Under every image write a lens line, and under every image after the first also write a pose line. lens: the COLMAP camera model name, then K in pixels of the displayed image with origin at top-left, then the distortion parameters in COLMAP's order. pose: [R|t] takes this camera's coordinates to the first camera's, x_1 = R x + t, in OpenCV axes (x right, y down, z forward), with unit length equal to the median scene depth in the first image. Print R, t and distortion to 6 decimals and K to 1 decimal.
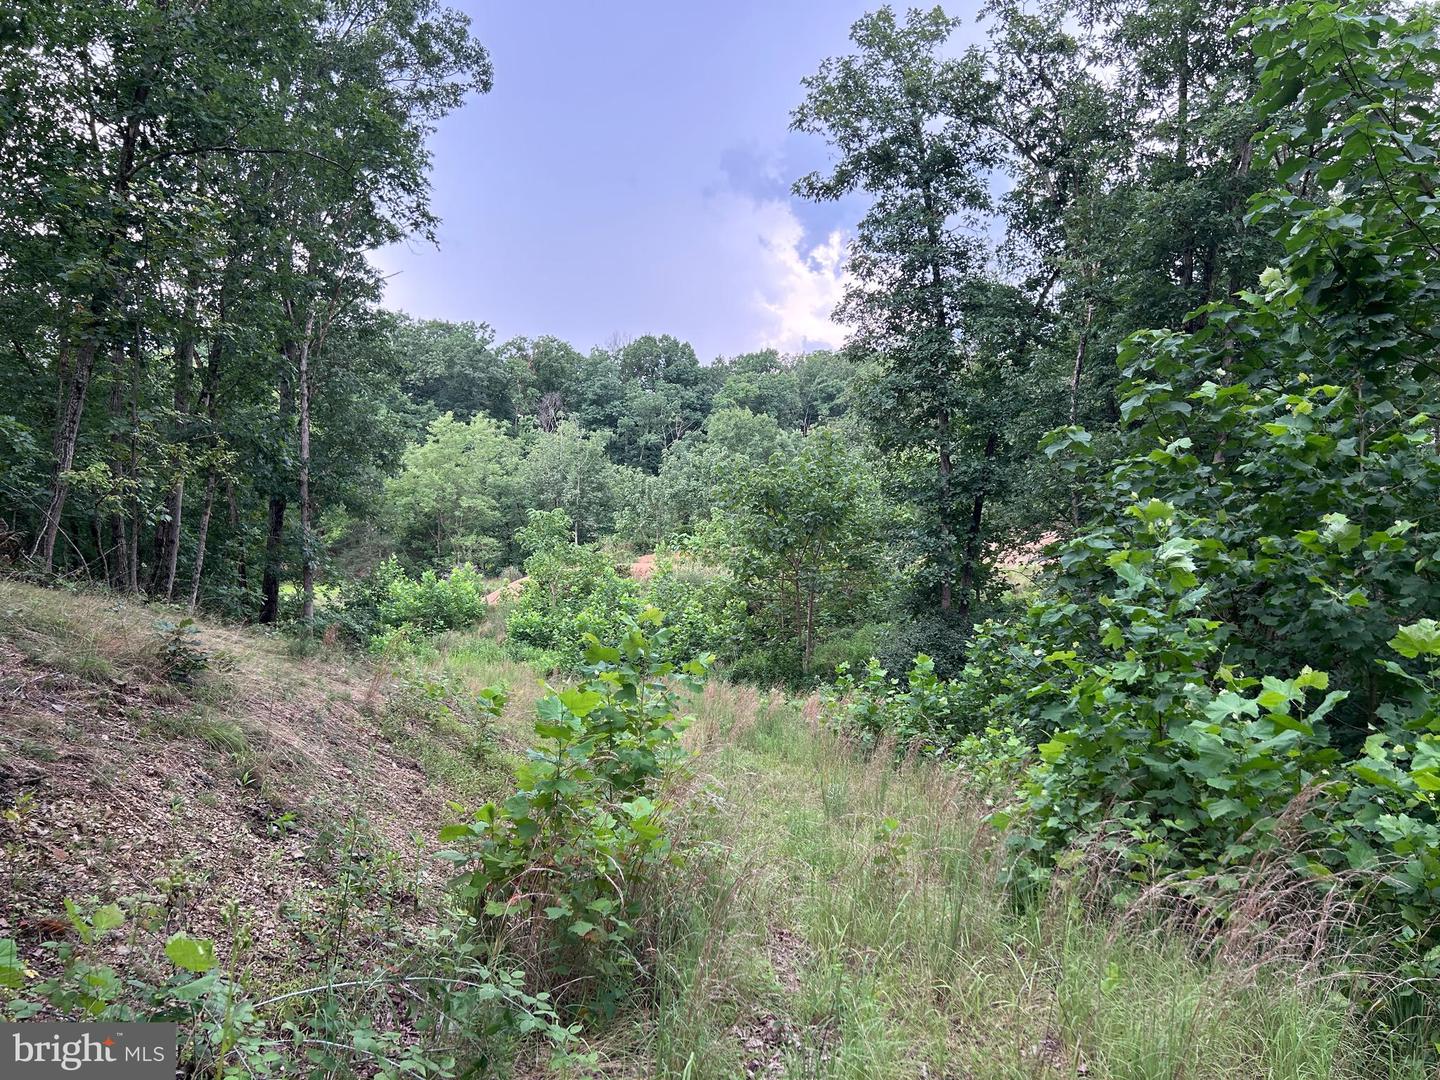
lens RADIAL K [[1066.3, 0, 737.0], [0, 1066.3, 551.8], [0, 0, 1]] dist [0.064911, -0.084402]
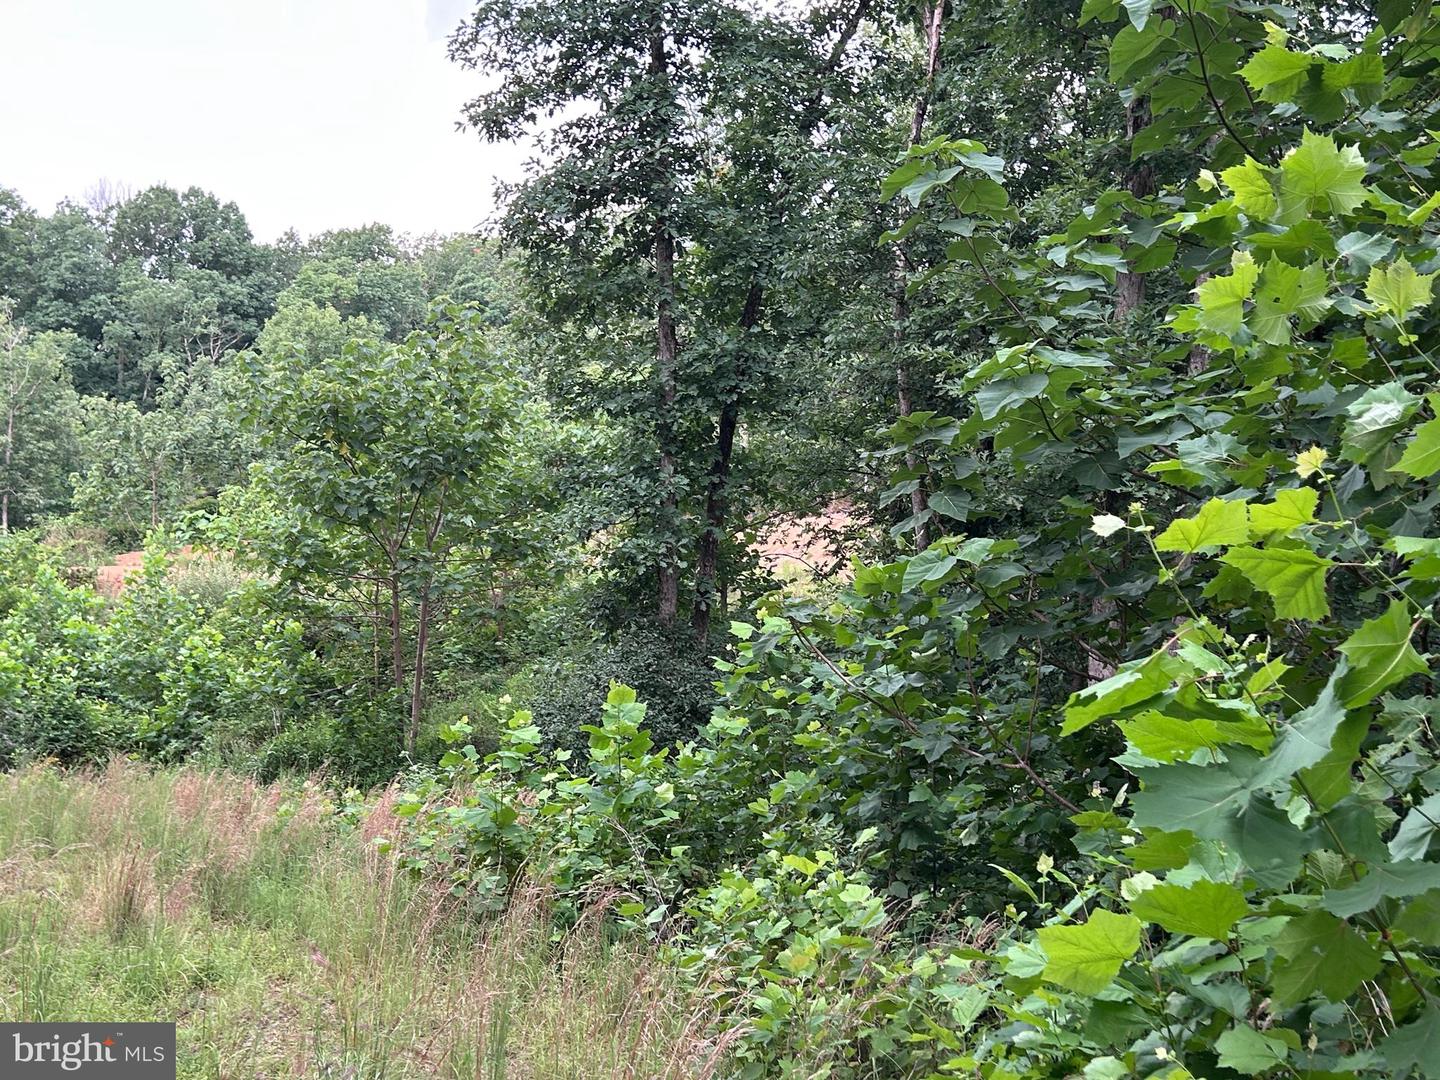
lens RADIAL K [[1691.7, 0, 700.8], [0, 1691.7, 528.3], [0, 0, 1]] dist [0.095929, 0.000000]
pose [[0.977014, 0.008483, 0.213006, 0.034817], [-0.003402, 0.999701, -0.024208, 0.028841], [-0.213148, 0.022926, 0.976751, 0.188636]]
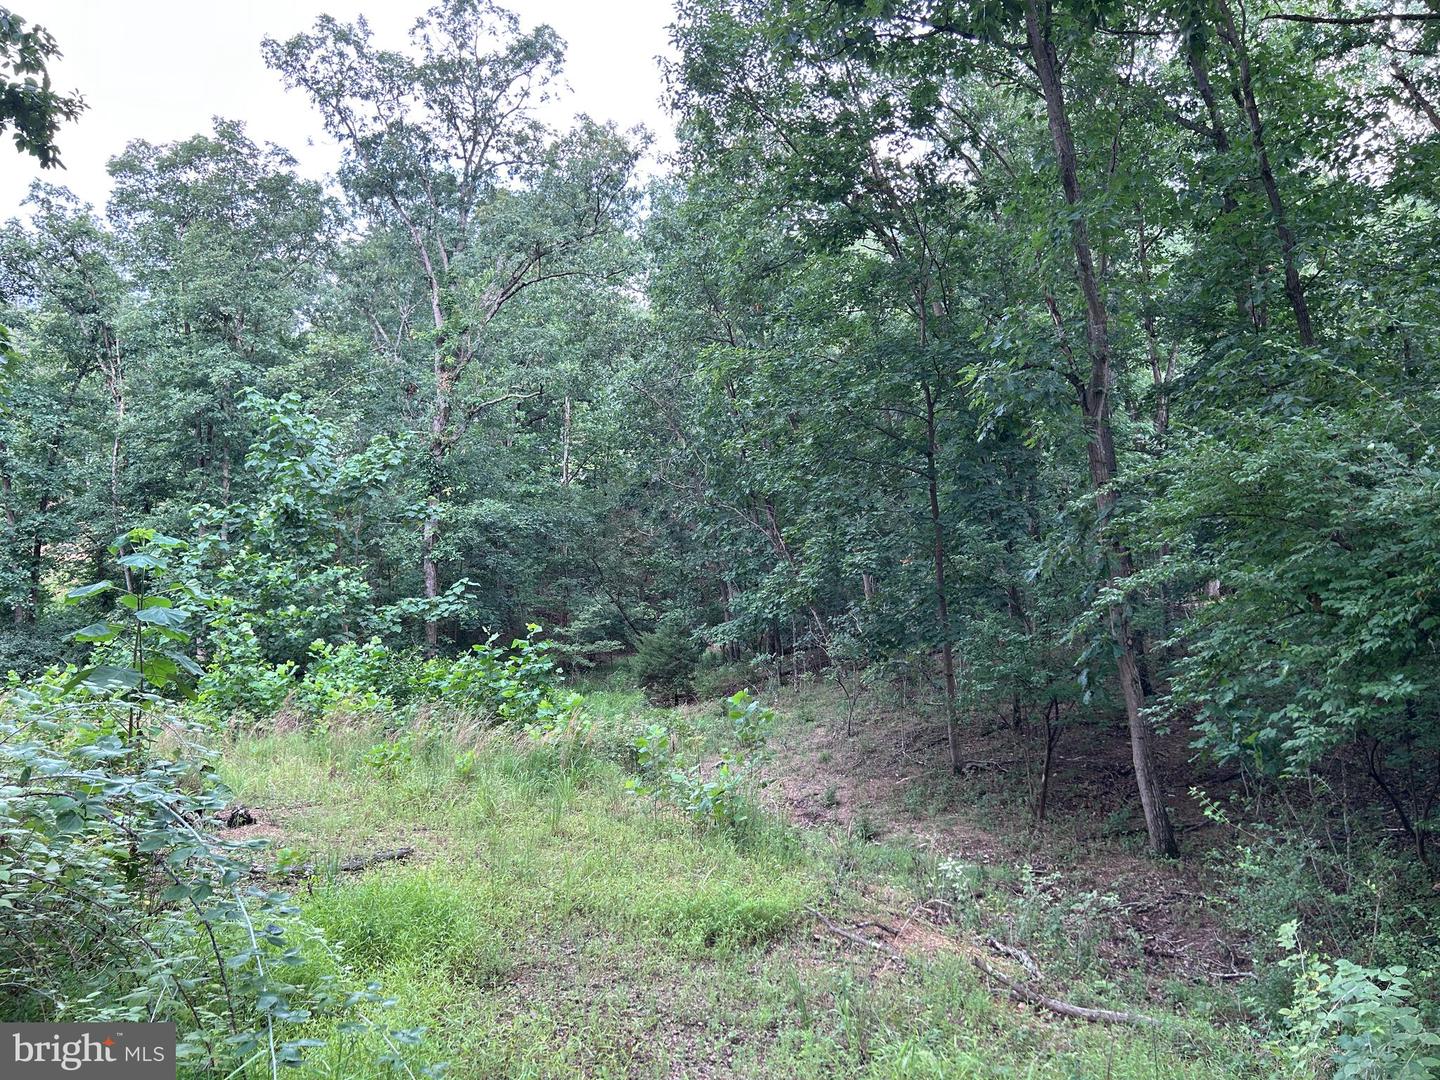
lens RADIAL K [[1066.3, 0, 734.2], [0, 1066.3, 542.1], [0, 0, 1]] dist [0.064911, -0.084402]
pose [[0.611331, -0.070013, 0.788272, -0.324062], [0.029064, 0.997393, 0.066047, -0.113910], [-0.790841, -0.017466, 0.611772, -0.562487]]
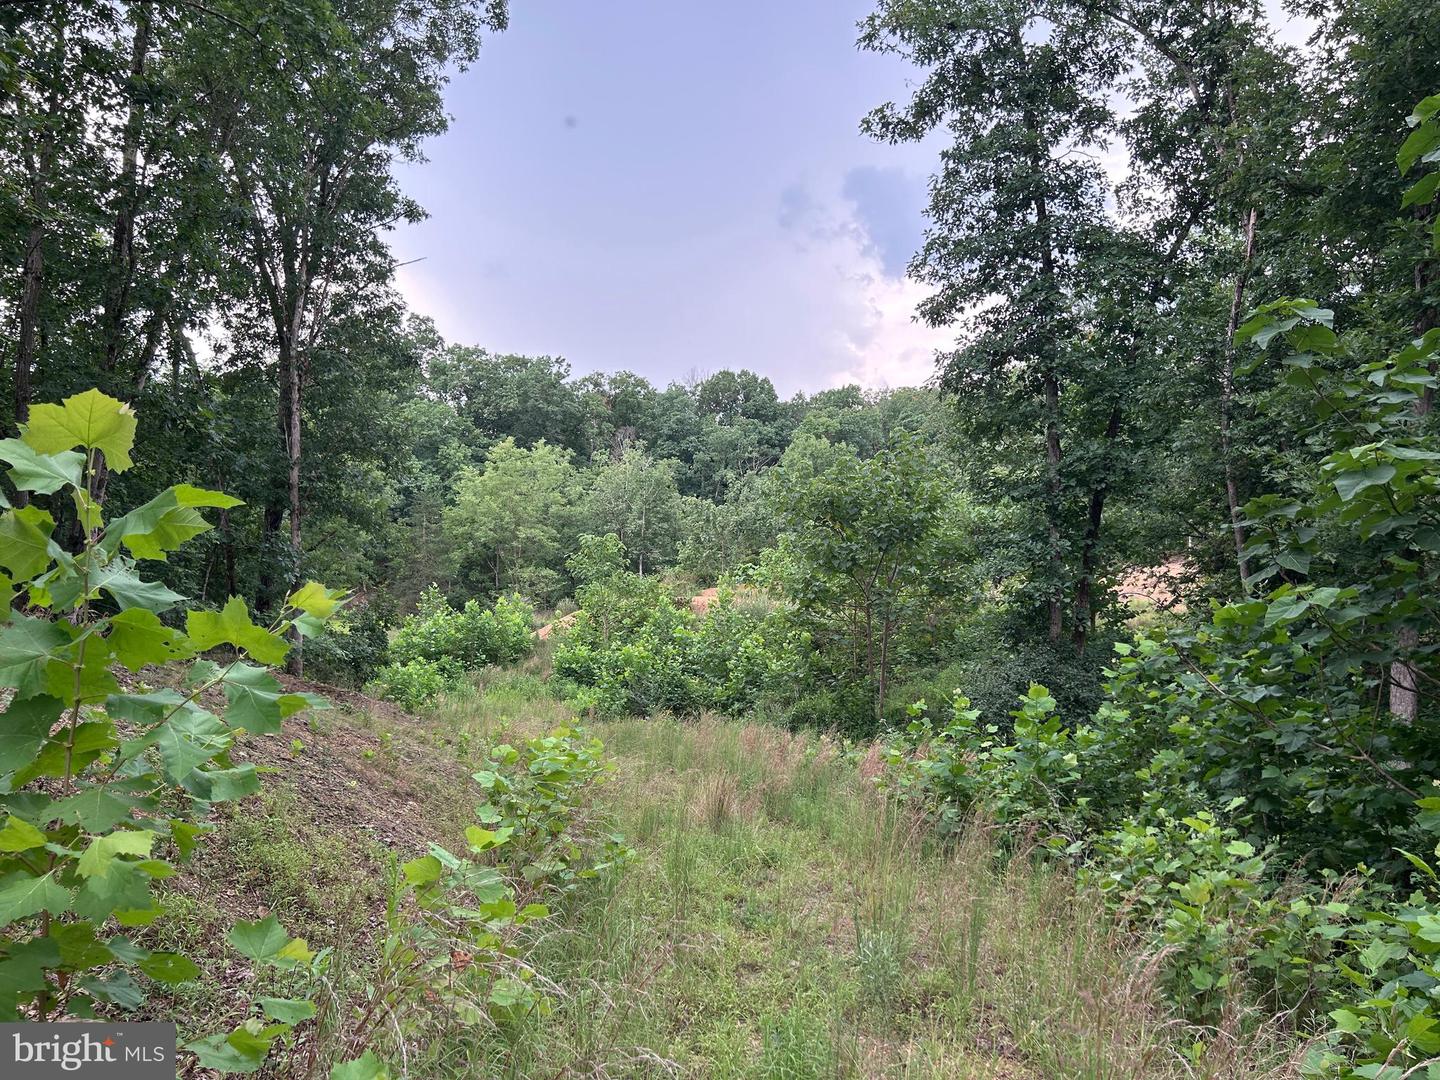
lens RADIAL K [[1066.3, 0, 731.3], [0, 1066.3, 551.1], [0, 0, 1]] dist [0.064911, -0.084402]
pose [[0.996438, 0.006130, -0.084103, 0.026508], [-0.009782, 0.999024, -0.043076, 0.026917], [0.083757, 0.043745, 0.995526, 0.202742]]
